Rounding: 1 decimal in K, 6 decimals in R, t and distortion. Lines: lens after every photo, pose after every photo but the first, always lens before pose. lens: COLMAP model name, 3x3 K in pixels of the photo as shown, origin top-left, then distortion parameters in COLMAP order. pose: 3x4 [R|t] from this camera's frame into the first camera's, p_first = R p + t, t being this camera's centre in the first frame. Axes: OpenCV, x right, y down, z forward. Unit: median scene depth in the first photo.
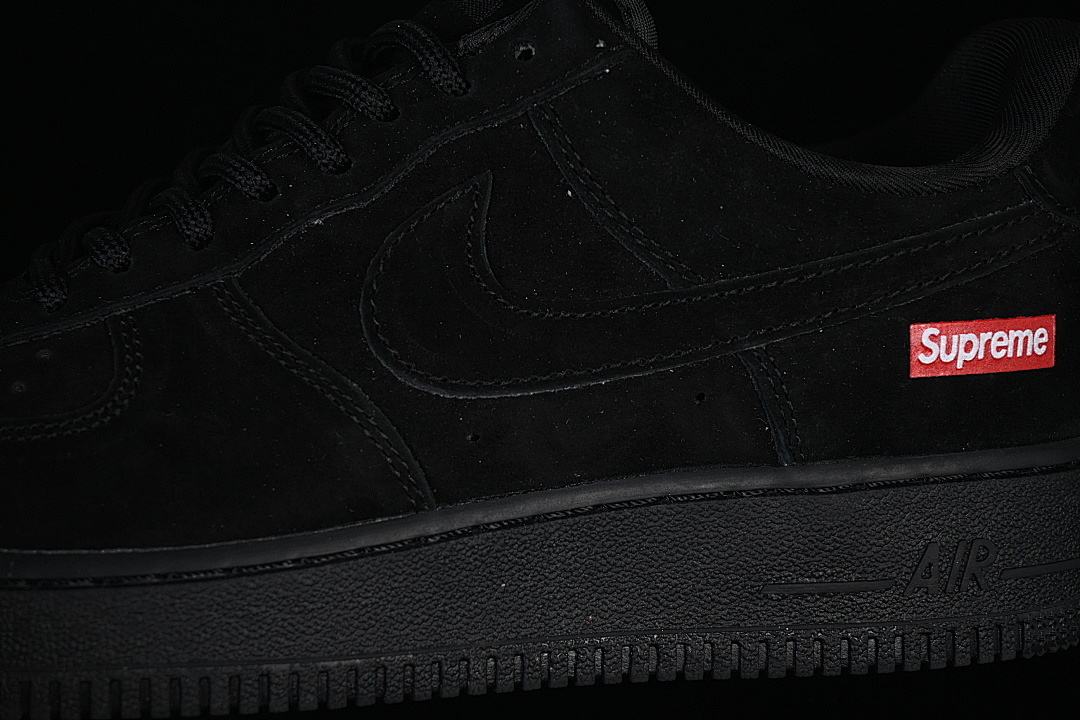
lens RADIAL K [[2296.8, 0, 545.3], [0, 2296.8, 354.1], [0, 0, 1]] dist [-0.027980, 0.000000]
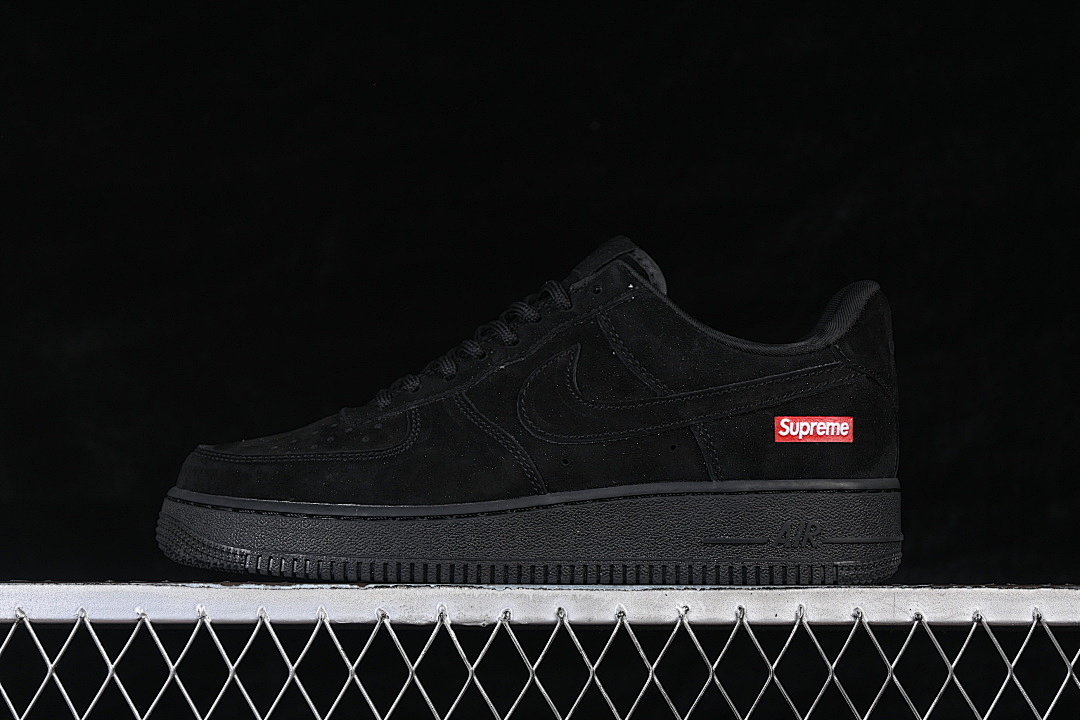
lens RADIAL K [[2296.8, 0, 538.3], [0, 2296.8, 352.8], [0, 0, 1]] dist [-0.027980, 0.000000]
pose [[0.979826, 0.002235, -0.199841, 0.366094], [-0.037097, 0.984594, -0.170873, 0.297167], [0.196380, 0.174840, 0.964814, -1.087641]]
